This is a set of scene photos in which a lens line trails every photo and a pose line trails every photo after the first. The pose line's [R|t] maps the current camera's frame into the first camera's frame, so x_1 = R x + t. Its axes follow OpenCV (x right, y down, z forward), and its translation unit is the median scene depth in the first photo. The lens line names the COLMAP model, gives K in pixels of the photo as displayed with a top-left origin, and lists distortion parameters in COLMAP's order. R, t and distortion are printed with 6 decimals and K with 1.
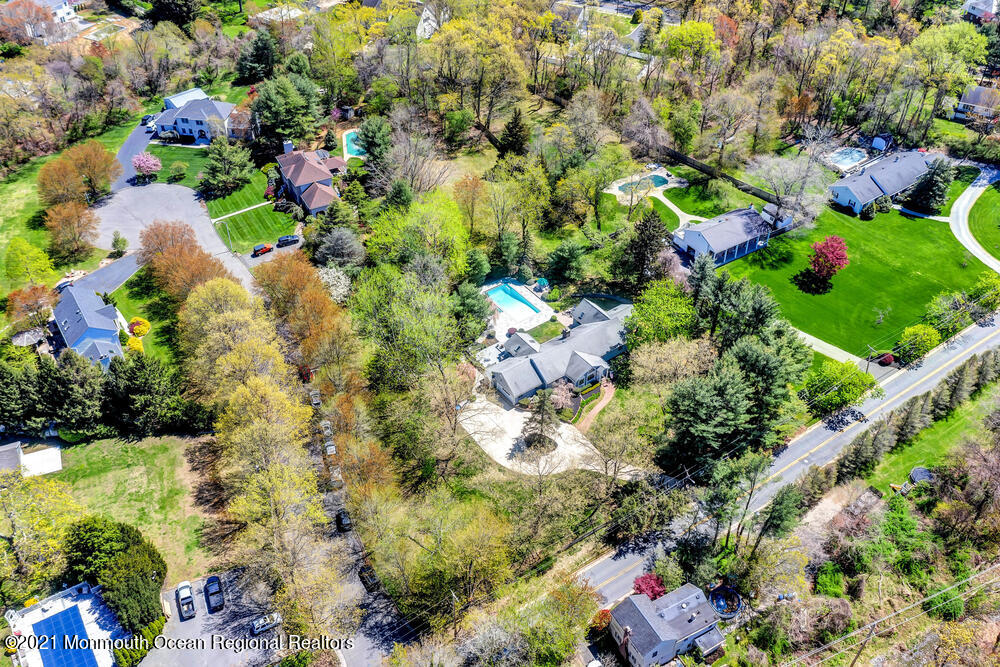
lens RADIAL K [[924.8, 0, 503.2], [0, 924.8, 338.5], [0, 0, 1]] dist [-0.014122, 0.000000]
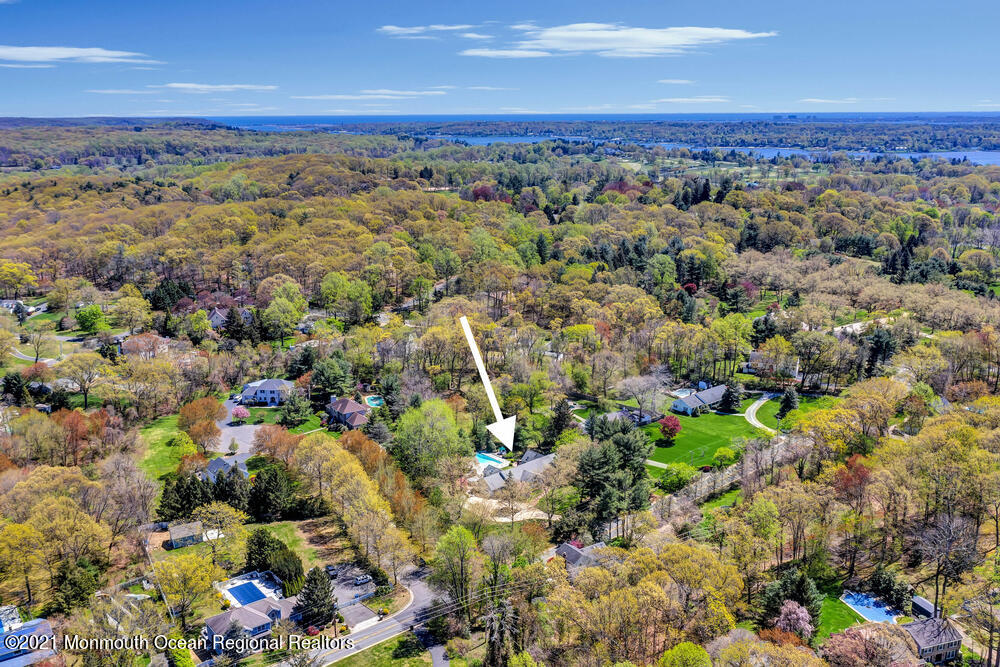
lens RADIAL K [[924.8, 0, 501.5], [0, 924.8, 331.9], [0, 0, 1]] dist [-0.014122, 0.000000]
pose [[0.996223, -0.031755, 0.080821, -0.077381], [0.064157, 0.896375, -0.438629, 0.430198], [-0.058517, 0.442157, 0.895027, -0.514148]]
